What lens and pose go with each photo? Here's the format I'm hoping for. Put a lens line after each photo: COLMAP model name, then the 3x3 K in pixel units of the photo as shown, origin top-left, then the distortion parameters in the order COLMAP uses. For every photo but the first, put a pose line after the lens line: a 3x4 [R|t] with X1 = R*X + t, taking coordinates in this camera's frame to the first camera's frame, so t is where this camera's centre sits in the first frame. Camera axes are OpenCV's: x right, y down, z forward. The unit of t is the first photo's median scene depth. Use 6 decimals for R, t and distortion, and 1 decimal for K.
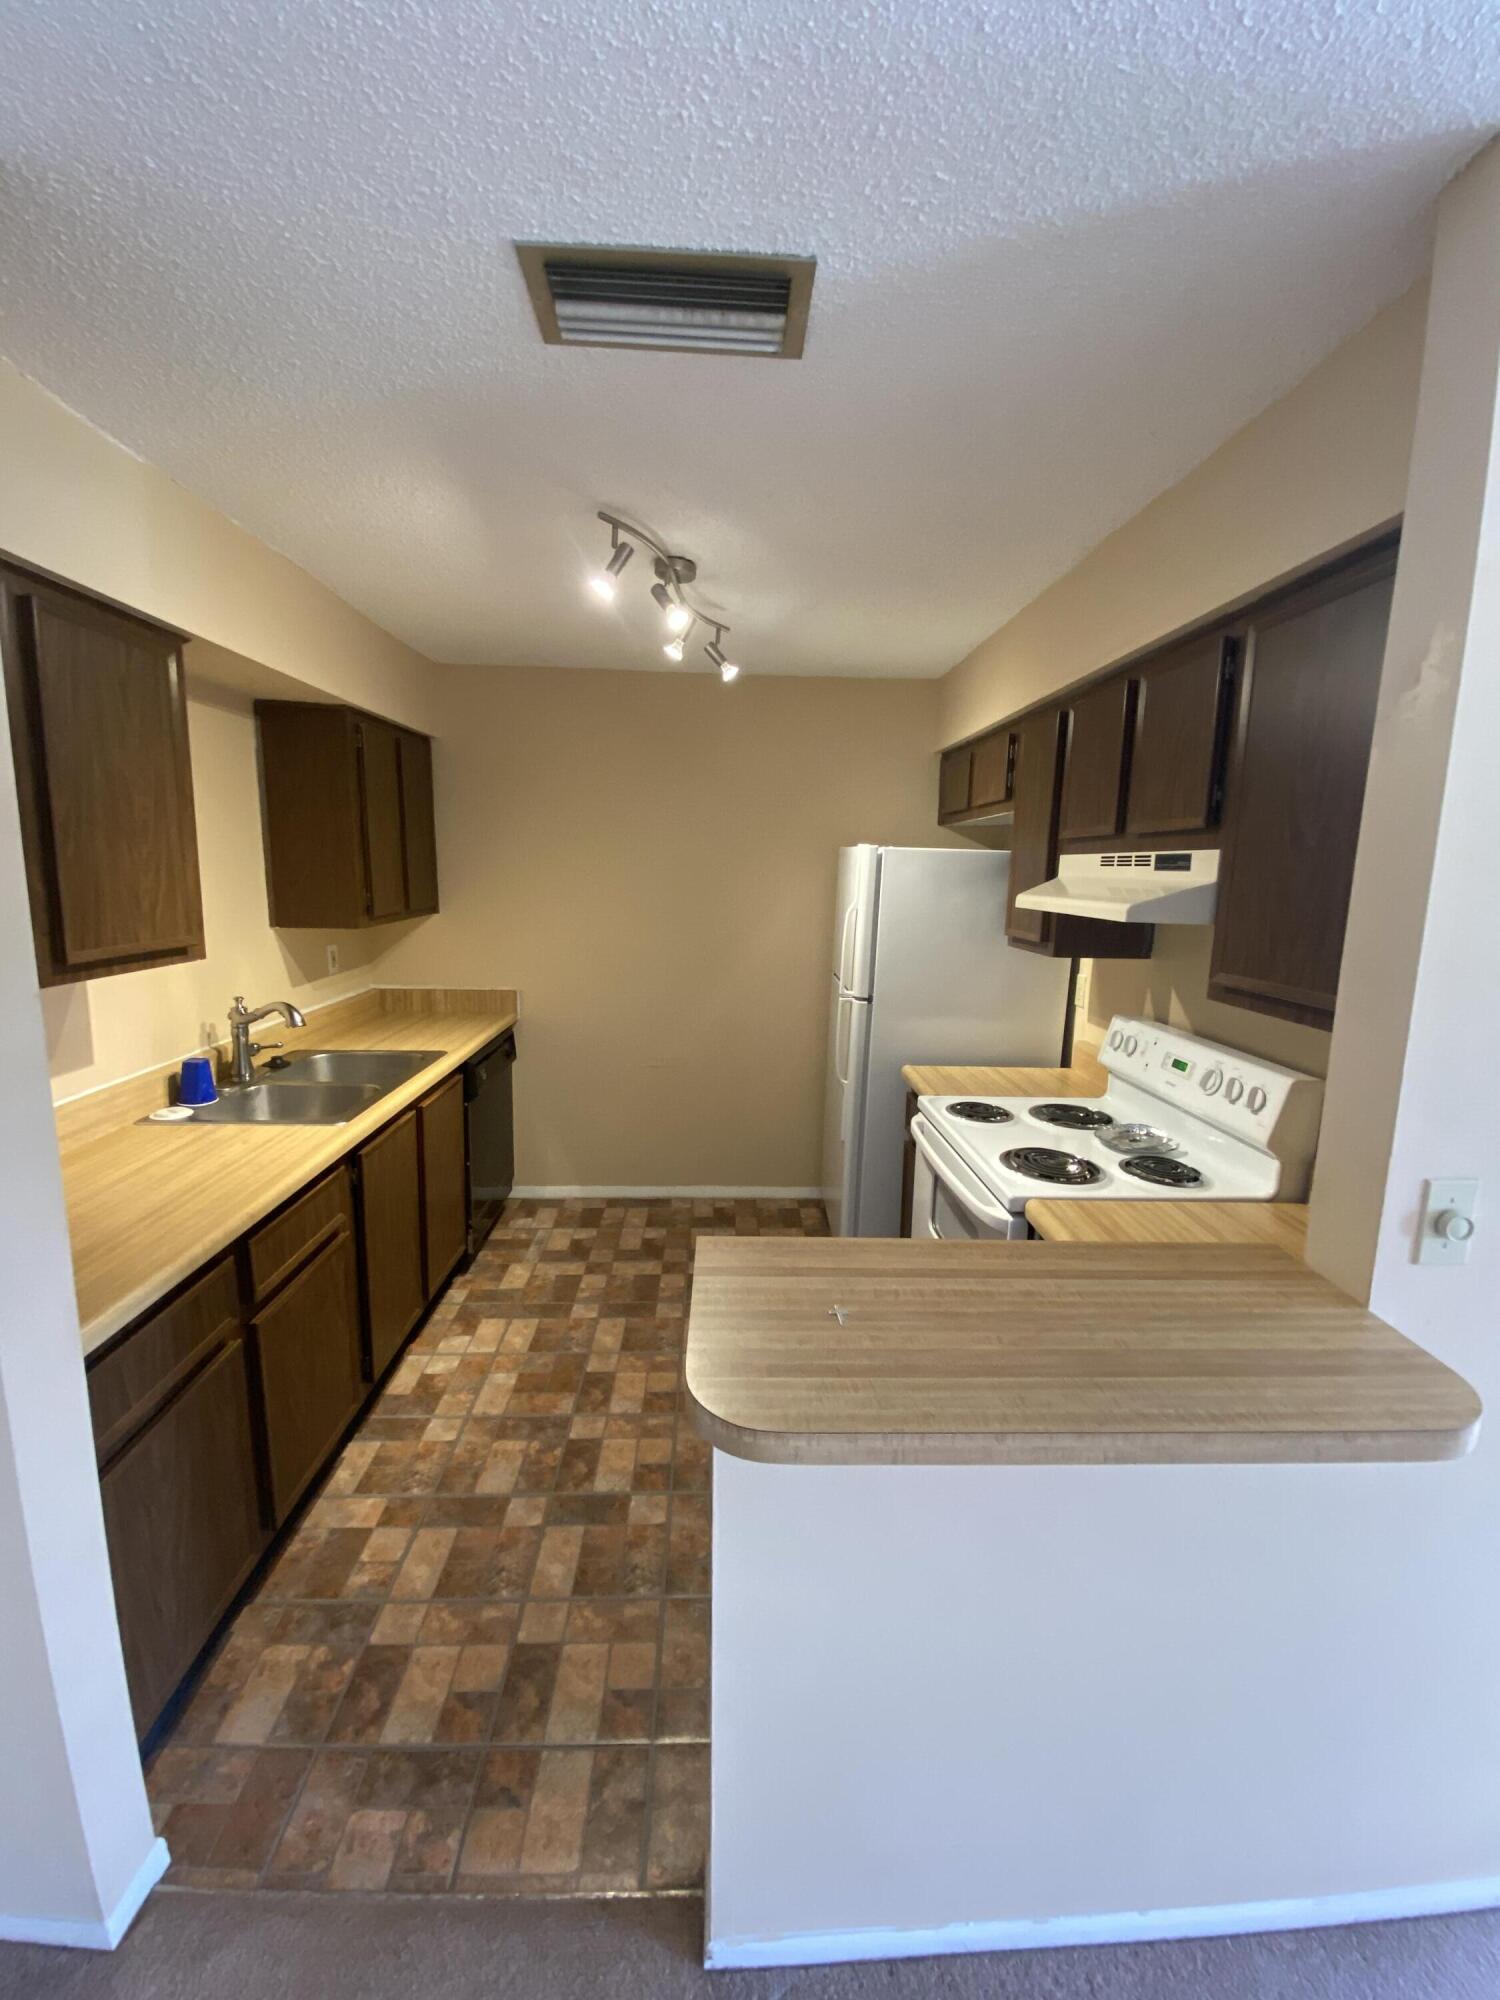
lens RADIAL K [[816.6, 0, 745.1], [0, 816.6, 991.4], [0, 0, 1]] dist [0.018907, -0.019564]
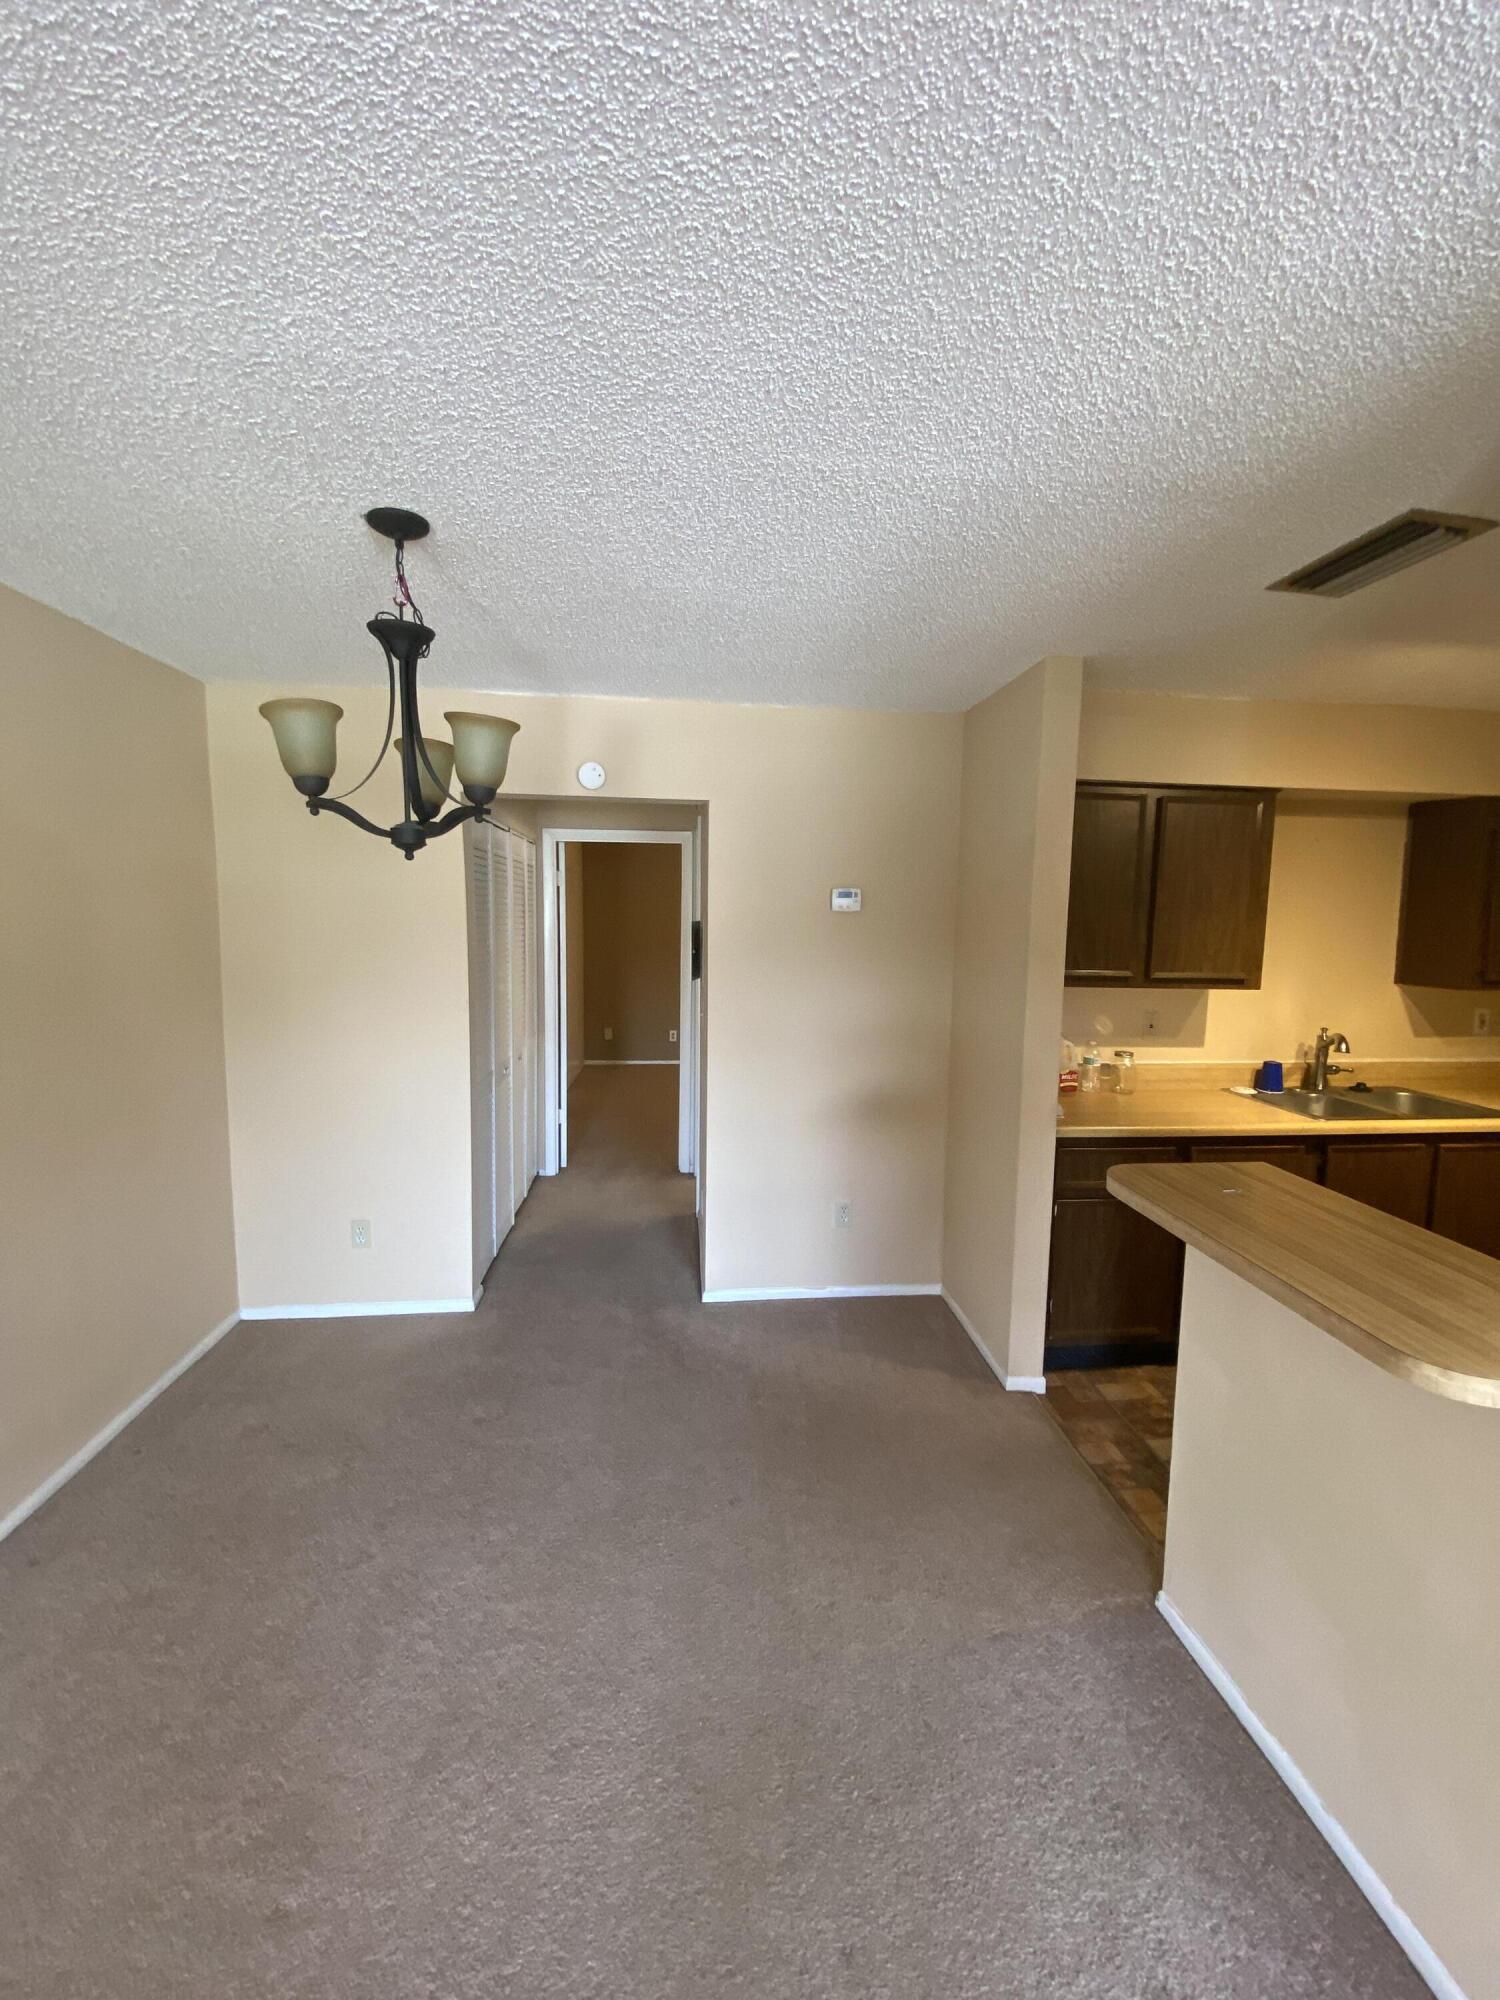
lens RADIAL K [[816.6, 0, 745.1], [0, 816.6, 991.4], [0, 0, 1]] dist [0.018907, -0.019564]
pose [[0.071081, 0.078864, -0.994348, 0.710381], [-0.174195, 0.982532, 0.065475, 0.027376], [0.982142, 0.168556, 0.083577, -0.072570]]
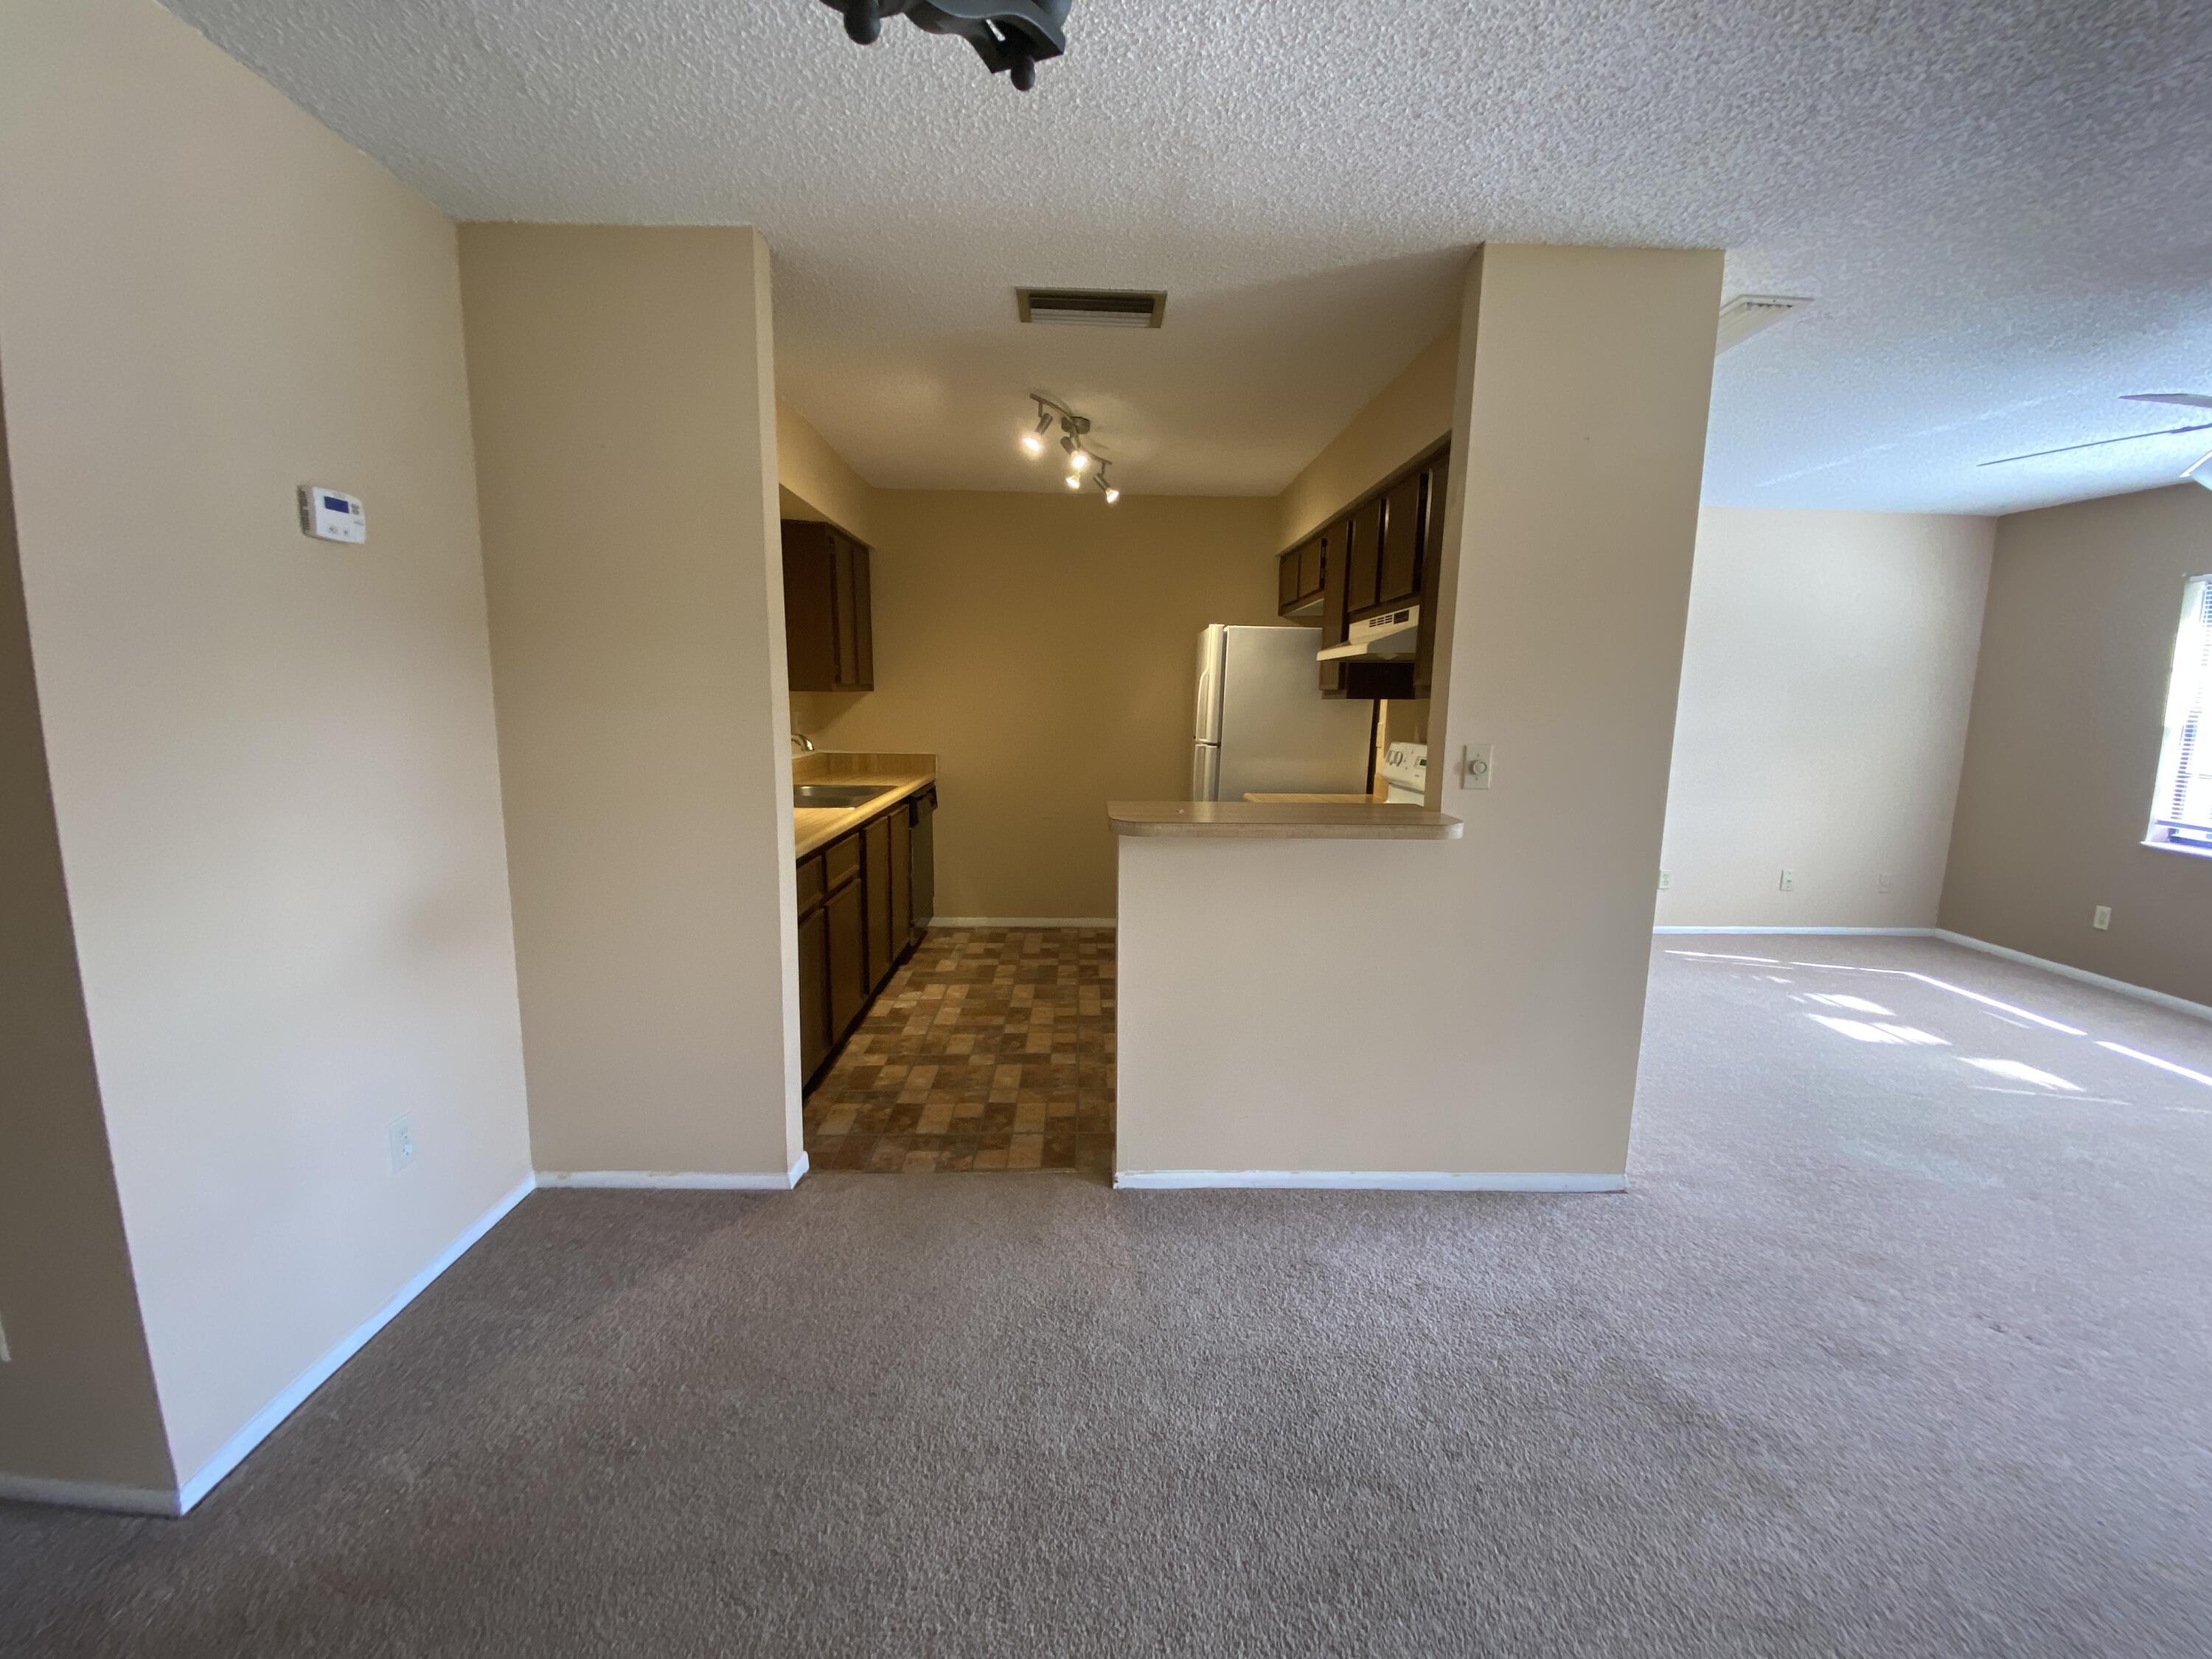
lens RADIAL K [[887.7, 0, 1102.2], [0, 887.7, 832.1], [0, 0, 1]] dist [0.022529, -0.018914]
pose [[0.999921, -0.005055, -0.011488, -0.023838], [0.005051, 0.999987, -0.000398, 0.192550], [0.011489, 0.000340, 0.999934, -0.542252]]
